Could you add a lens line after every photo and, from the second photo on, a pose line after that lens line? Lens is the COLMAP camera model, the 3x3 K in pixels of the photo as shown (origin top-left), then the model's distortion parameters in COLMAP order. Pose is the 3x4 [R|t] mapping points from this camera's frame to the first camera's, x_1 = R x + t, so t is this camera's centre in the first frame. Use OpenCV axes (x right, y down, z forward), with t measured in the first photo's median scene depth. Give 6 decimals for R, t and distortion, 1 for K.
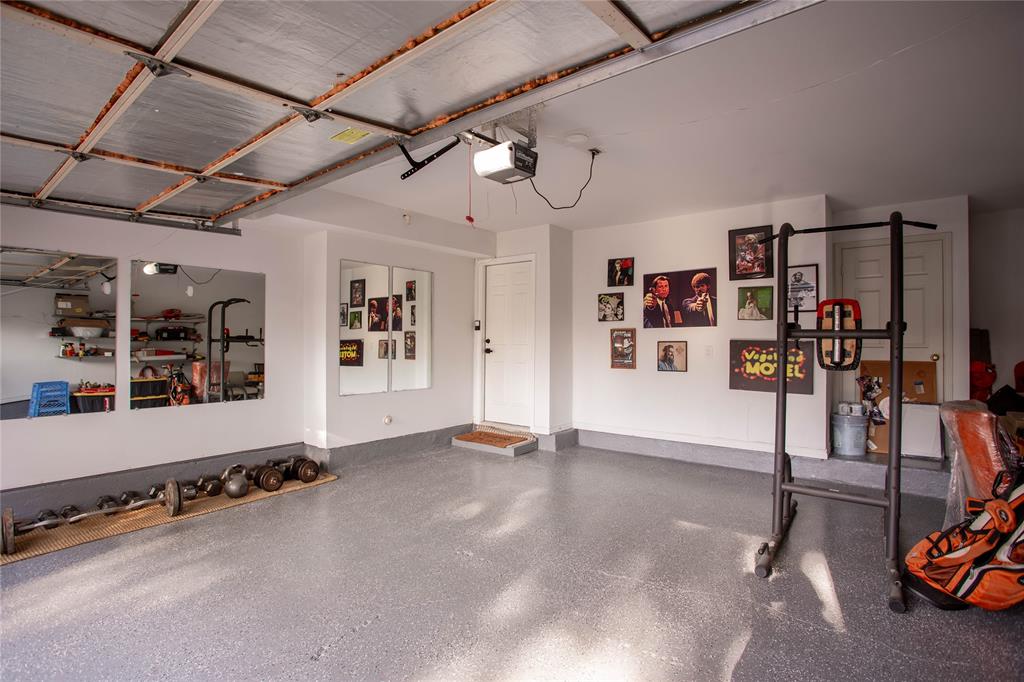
lens RADIAL K [[501.1, 0, 507.1], [0, 501.1, 339.0], [0, 0, 1]] dist [-0.081691, 0.041189]
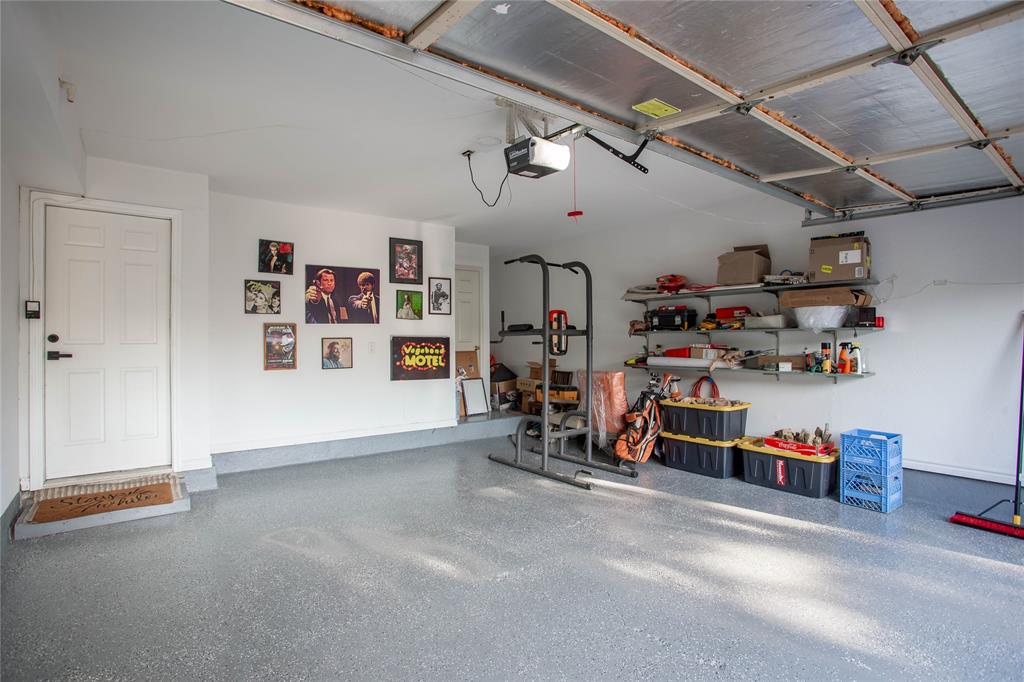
lens RADIAL K [[501.1, 0, 507.1], [0, 501.1, 339.0], [0, 0, 1]] dist [-0.081691, 0.041189]
pose [[0.240106, -0.003656, 0.970740, -0.548015], [-0.000360, 0.999993, 0.003855, 0.003148], [-0.970747, -0.001276, 0.240103, 0.455415]]
